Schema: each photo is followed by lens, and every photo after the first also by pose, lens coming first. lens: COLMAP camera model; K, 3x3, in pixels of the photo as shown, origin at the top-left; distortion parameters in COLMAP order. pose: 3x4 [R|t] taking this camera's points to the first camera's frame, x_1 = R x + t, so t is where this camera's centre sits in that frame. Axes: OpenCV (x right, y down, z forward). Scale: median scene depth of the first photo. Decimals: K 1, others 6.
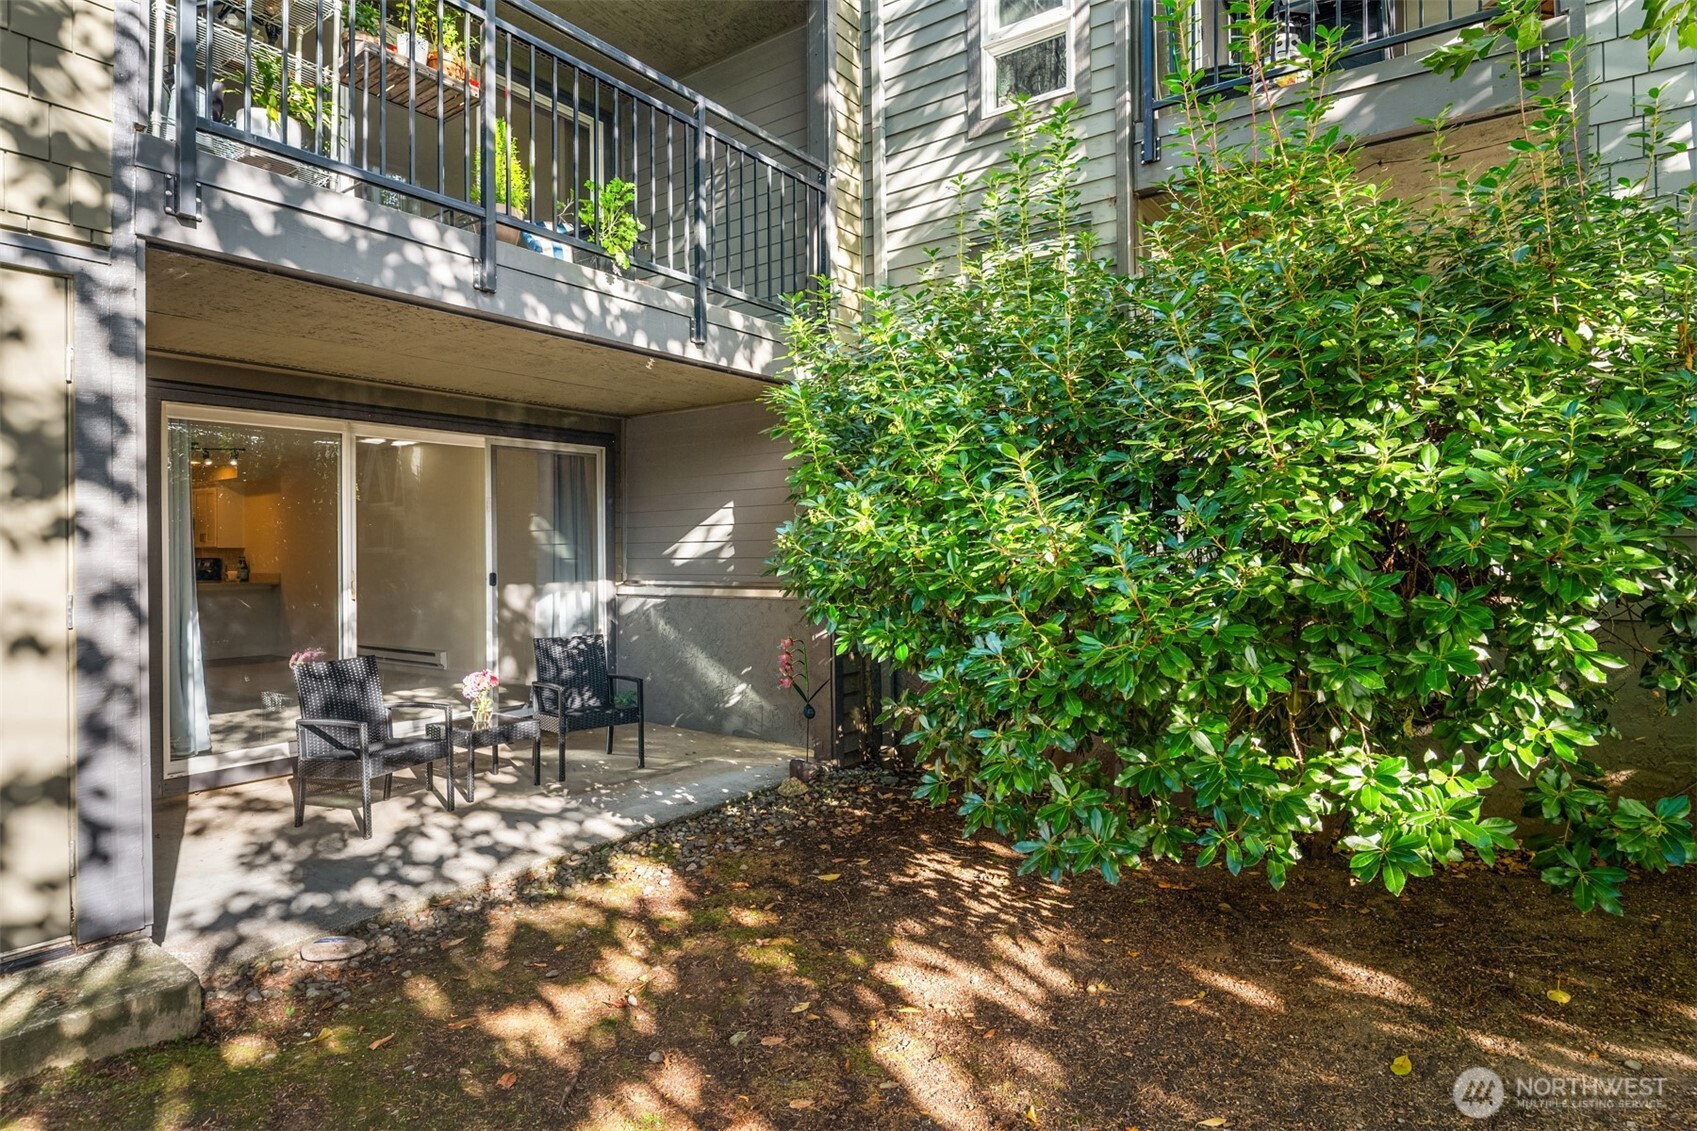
lens RADIAL K [[928.2, 0, 879.6], [0, 928.2, 537.2], [0, 0, 1]] dist [-0.029994, -0.000980]
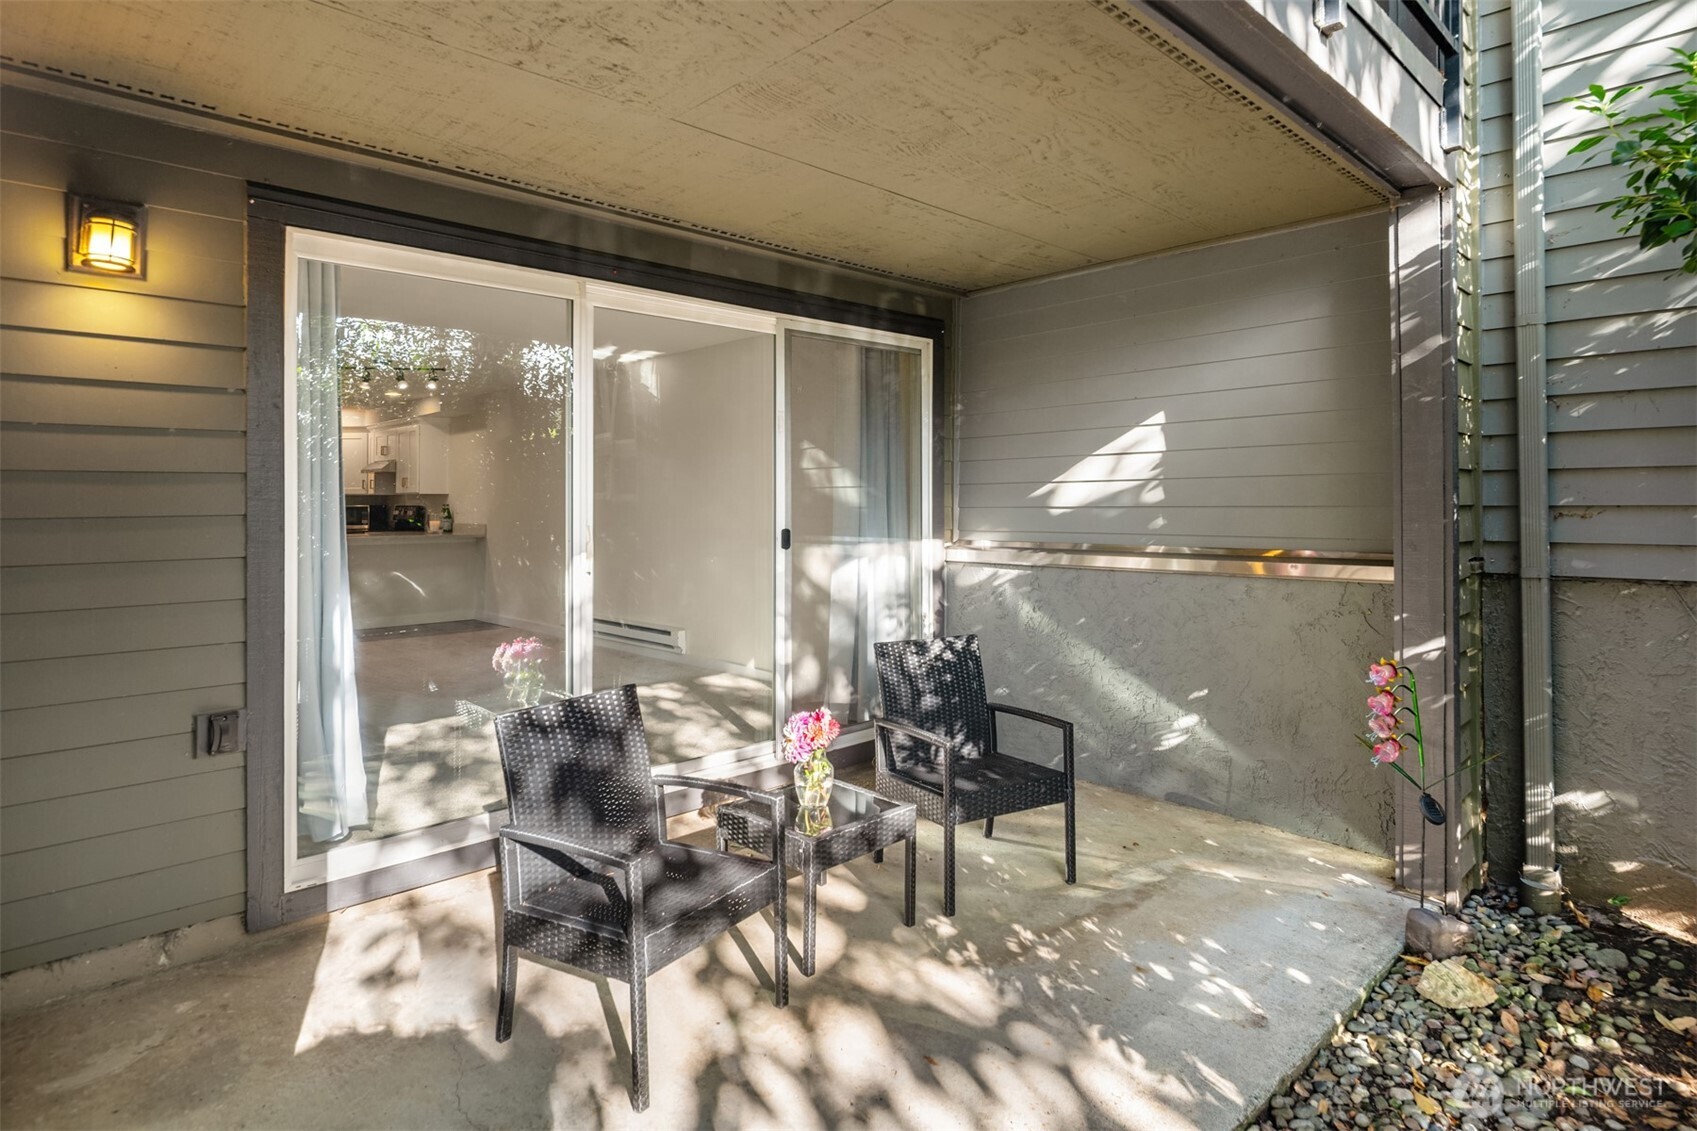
lens RADIAL K [[923.2, 0, 861.6], [0, 923.2, 466.0], [0, 0, 1]] dist [0.000307, -0.004622]
pose [[0.981348, -0.007514, -0.192095, -0.239108], [0.003366, 0.999754, -0.021914, 0.008909], [0.192213, 0.020859, 0.981132, 0.370671]]
